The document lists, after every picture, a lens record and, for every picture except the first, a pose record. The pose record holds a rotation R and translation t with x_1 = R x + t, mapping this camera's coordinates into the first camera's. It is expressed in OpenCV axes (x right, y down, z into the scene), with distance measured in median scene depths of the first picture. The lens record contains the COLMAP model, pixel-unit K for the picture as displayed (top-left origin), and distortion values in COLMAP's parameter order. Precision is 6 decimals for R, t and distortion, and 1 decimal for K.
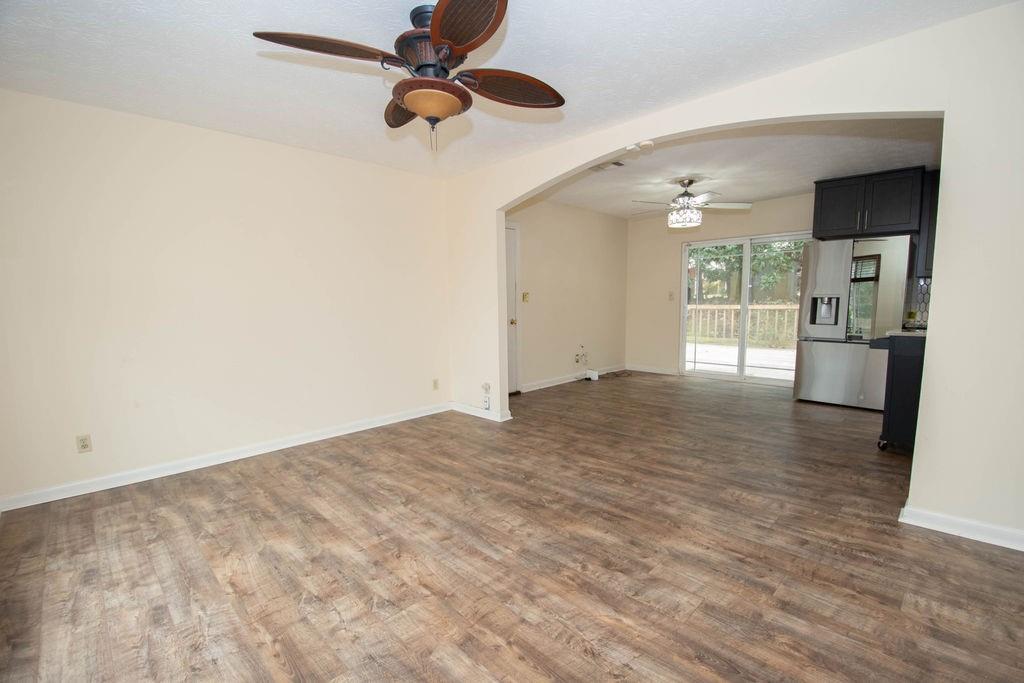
lens RADIAL K [[460.0, 0, 524.9], [0, 460.0, 362.4], [0, 0, 1]] dist [0.000993, -0.000276]
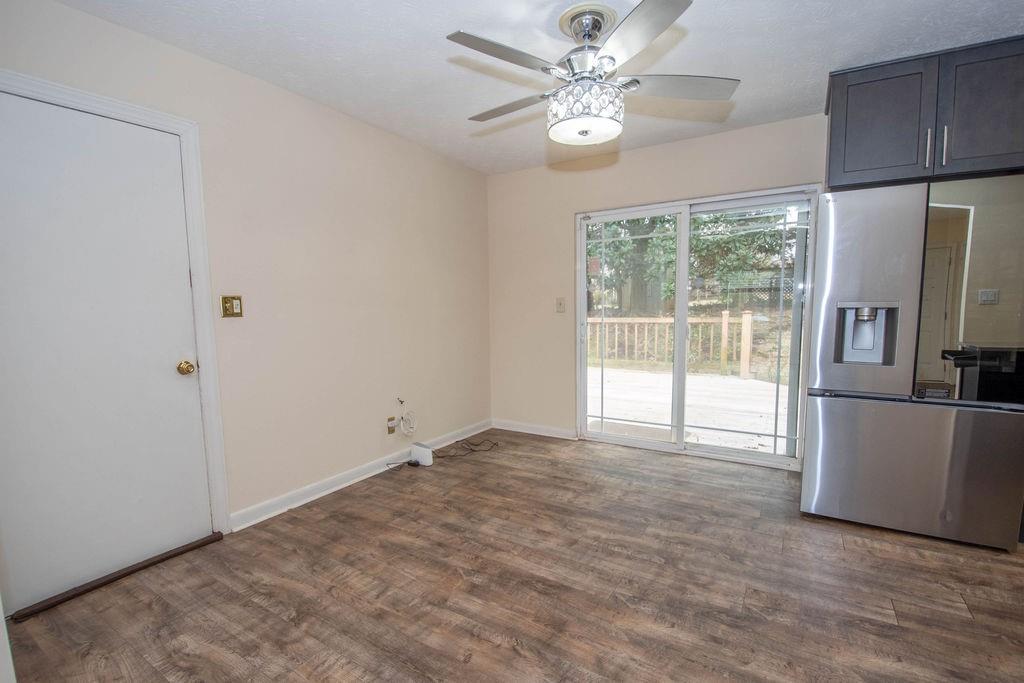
lens RADIAL K [[460.0, 0, 524.9], [0, 460.0, 362.4], [0, 0, 1]] dist [0.000993, -0.000276]
pose [[0.974187, -0.027483, 0.224065, 0.301065], [0.032689, 0.999274, -0.019555, -0.132403], [-0.223365, 0.026374, 0.974378, 0.945765]]
